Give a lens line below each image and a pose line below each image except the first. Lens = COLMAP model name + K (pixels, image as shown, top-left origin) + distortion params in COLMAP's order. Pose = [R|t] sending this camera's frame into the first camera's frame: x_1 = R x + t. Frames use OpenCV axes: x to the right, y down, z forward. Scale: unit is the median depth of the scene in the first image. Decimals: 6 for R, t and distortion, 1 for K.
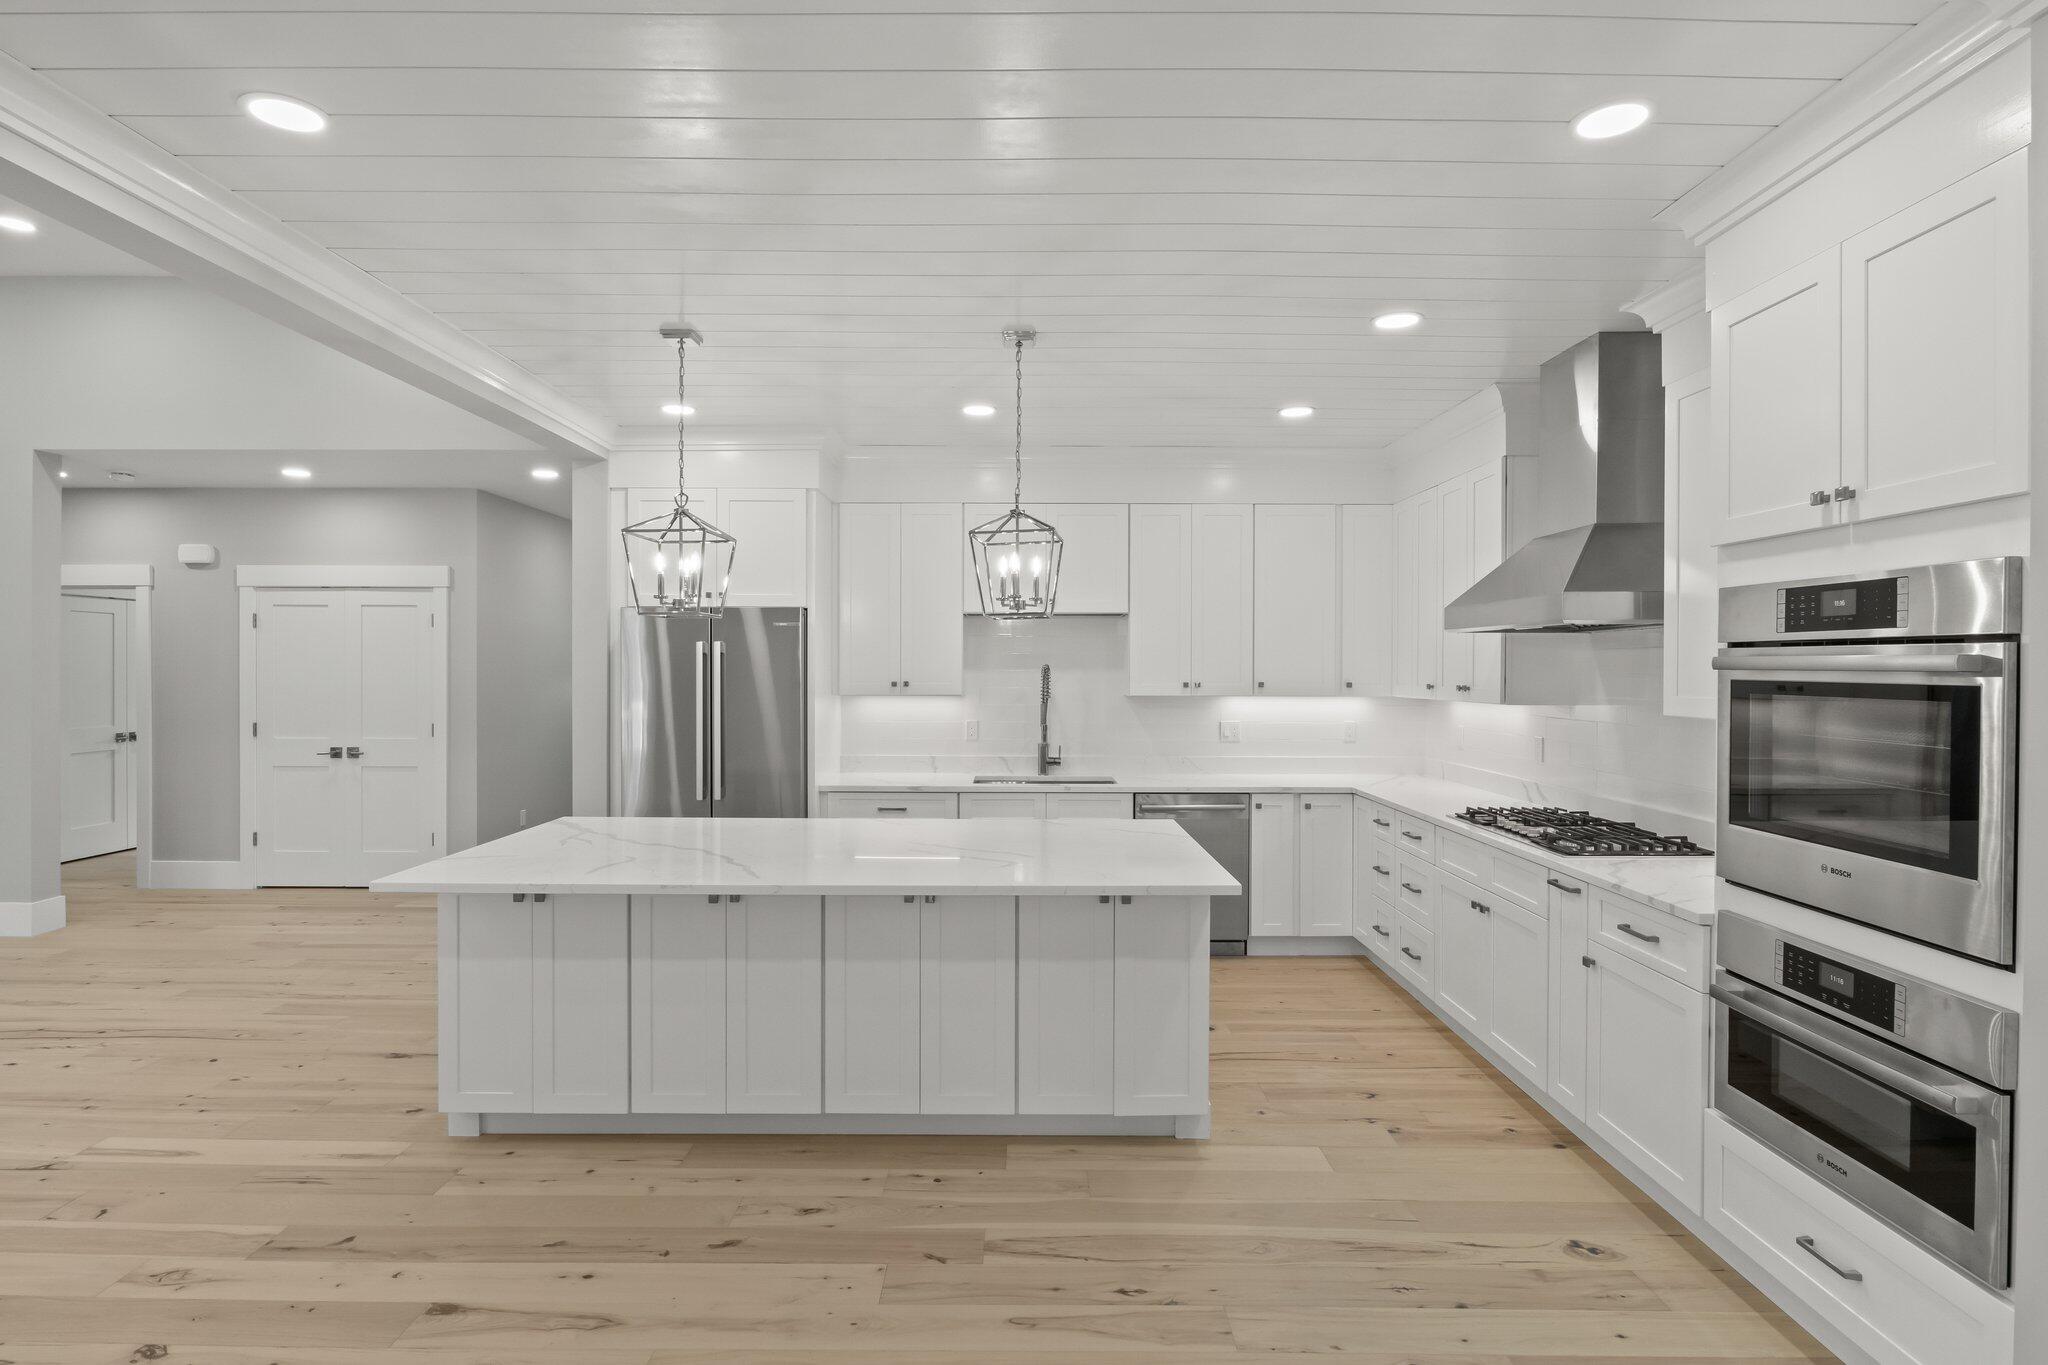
lens RADIAL K [[1021.2, 0, 1017.0], [0, 1021.2, 674.6], [0, 0, 1]] dist [-0.005722, -0.001772]
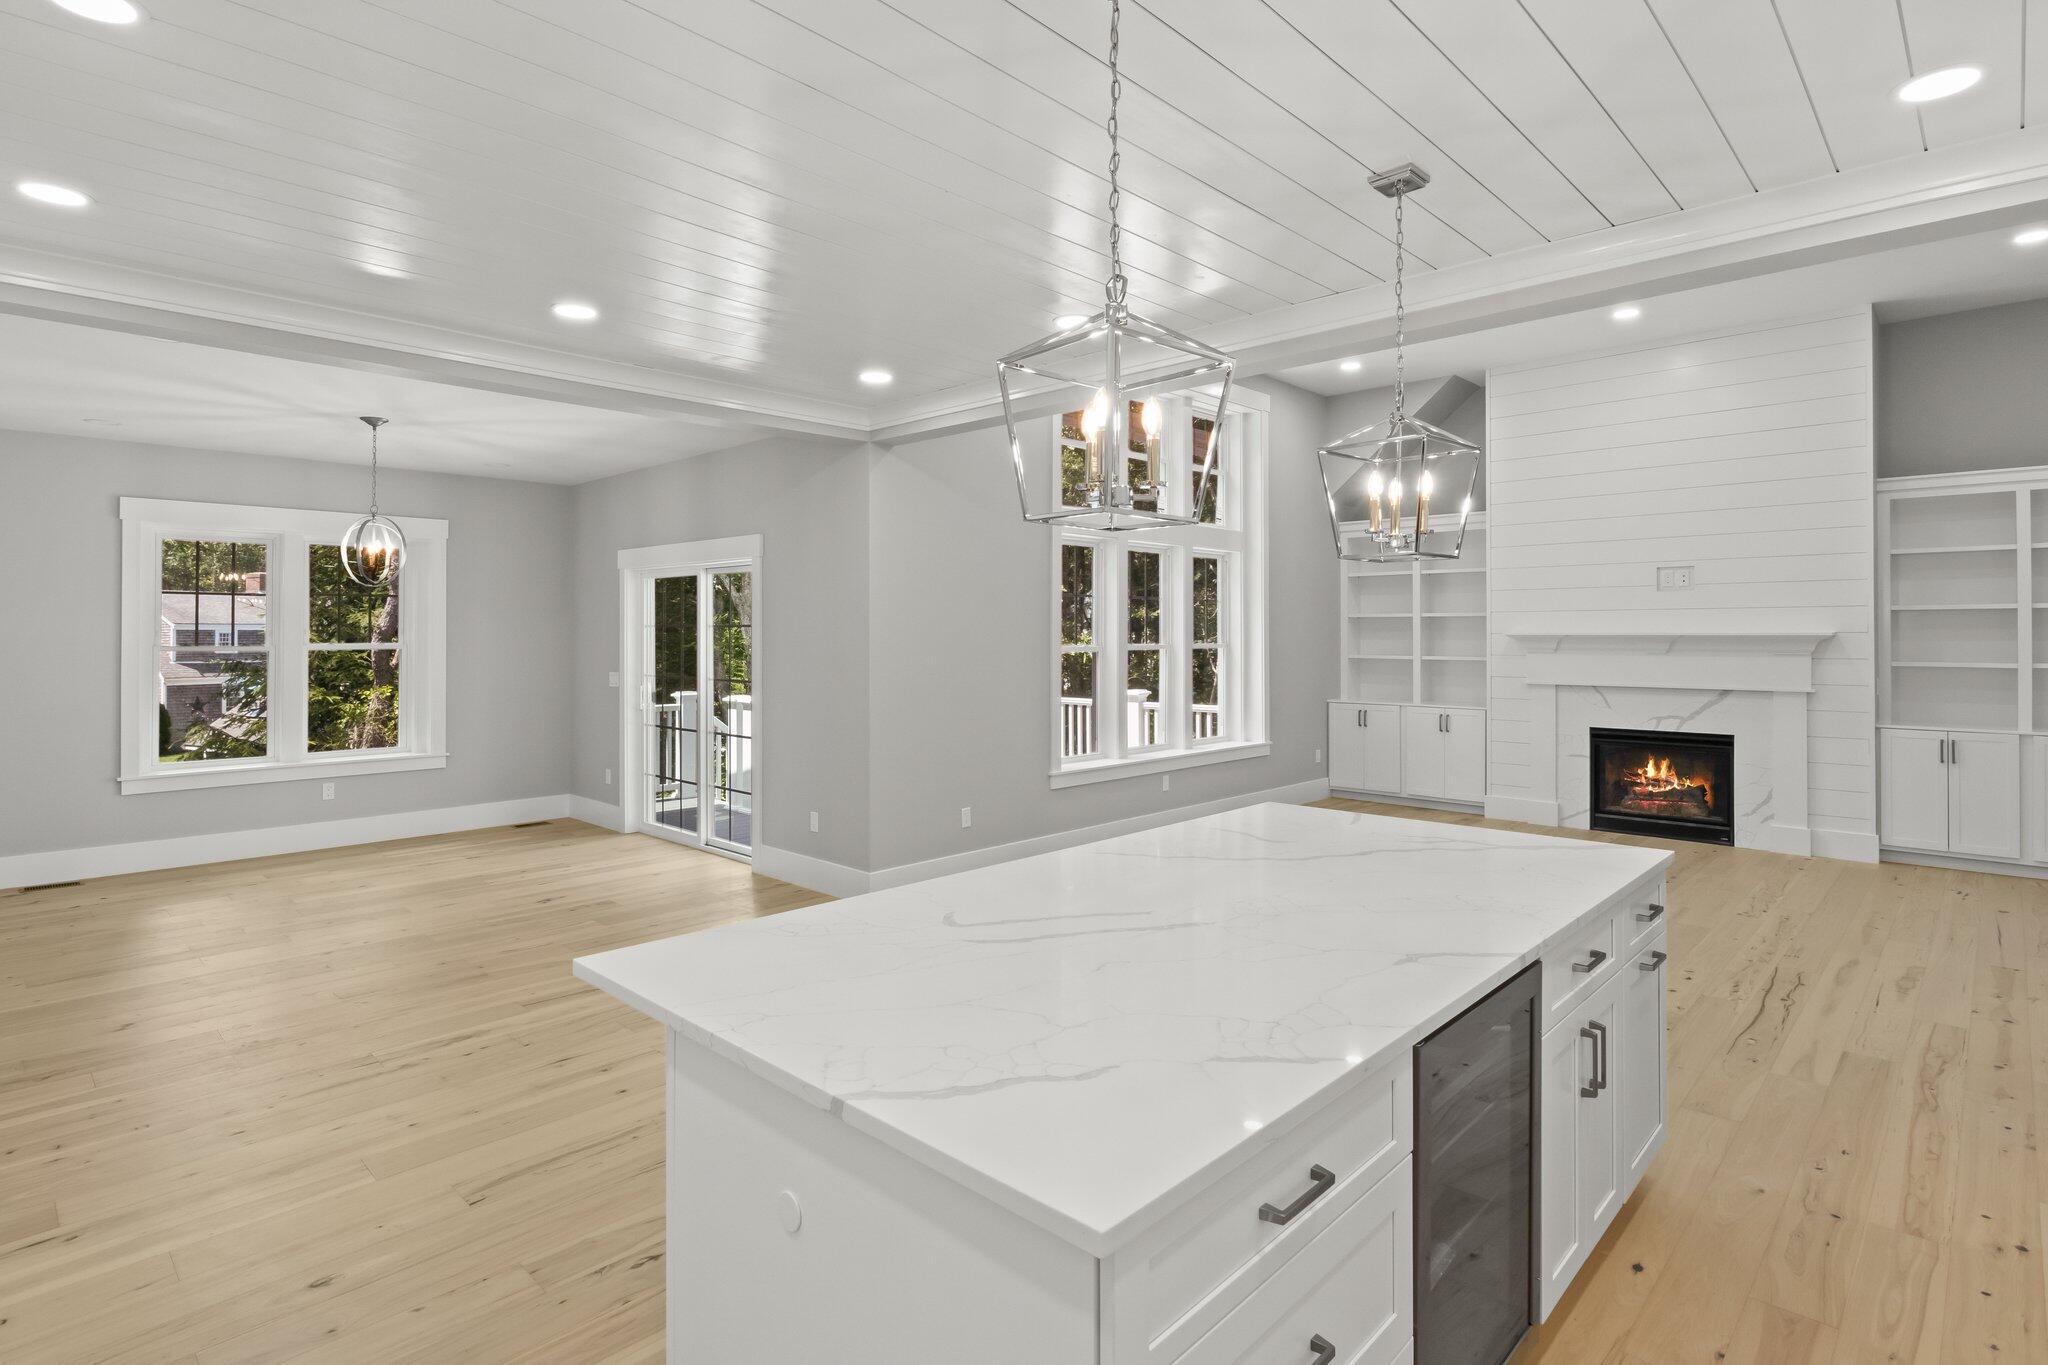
lens RADIAL K [[1021.2, 0, 1014.1], [0, 1021.2, 624.7], [0, 0, 1]] dist [-0.005722, -0.001772]
pose [[-0.691943, -0.010004, -0.721883, 0.328968], [-0.007231, 0.999950, -0.006926, -0.002508], [0.721916, 0.000428, -0.691981, 1.097246]]
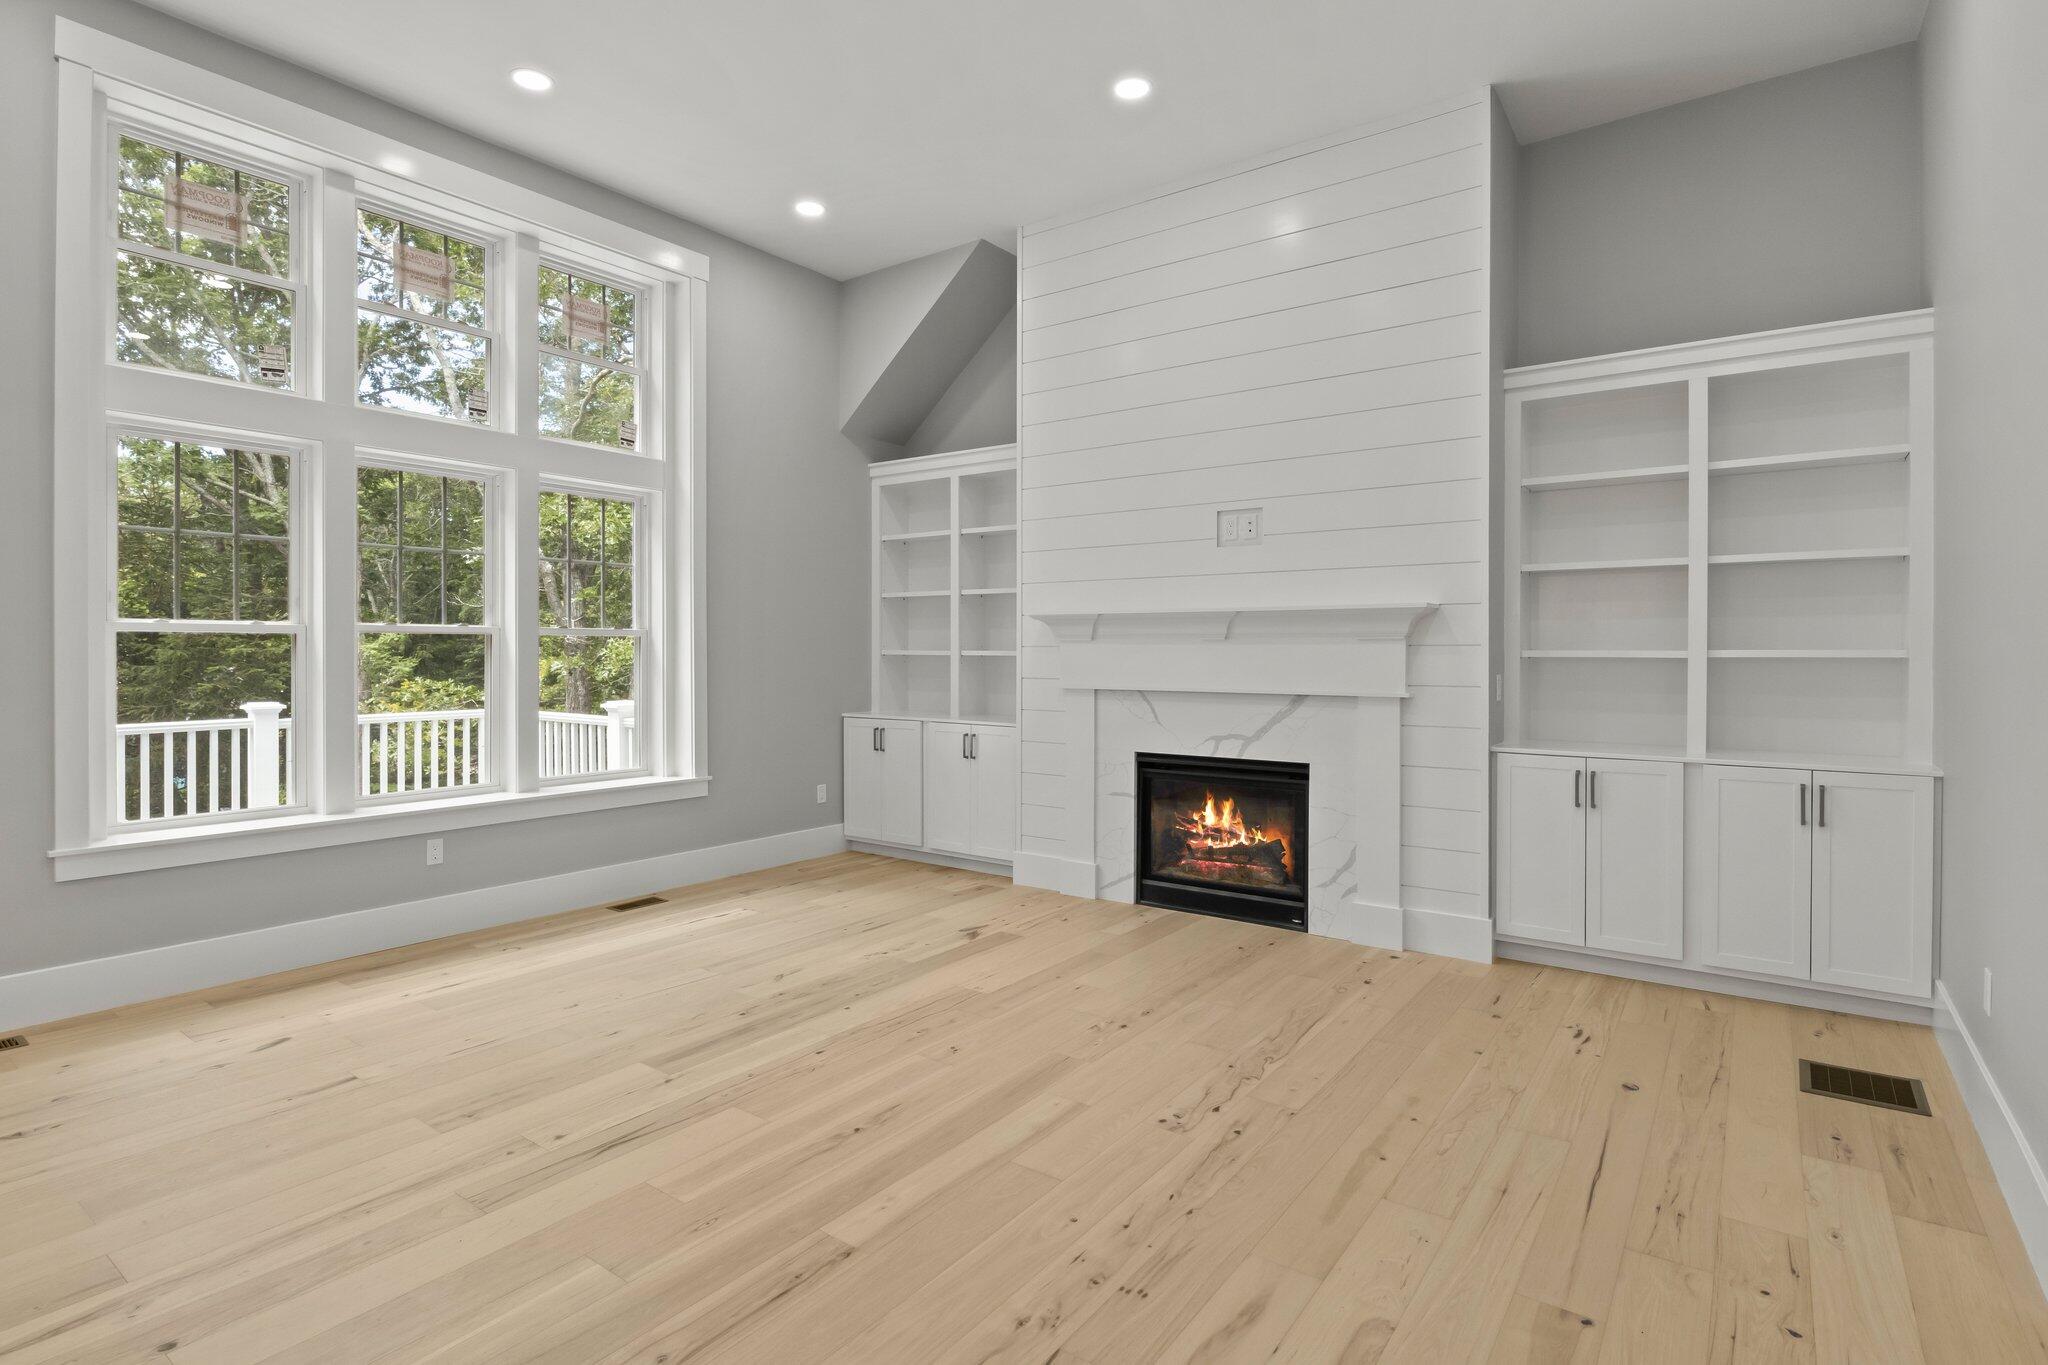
lens RADIAL K [[1021.2, 0, 1011.7], [0, 1021.2, 652.2], [0, 0, 1]] dist [-0.005722, -0.001772]
pose [[-0.585198, -0.002758, -0.810886, -0.611600], [-0.010163, 0.999941, 0.003933, 0.037700], [0.810827, 0.010542, -0.585191, 1.175553]]
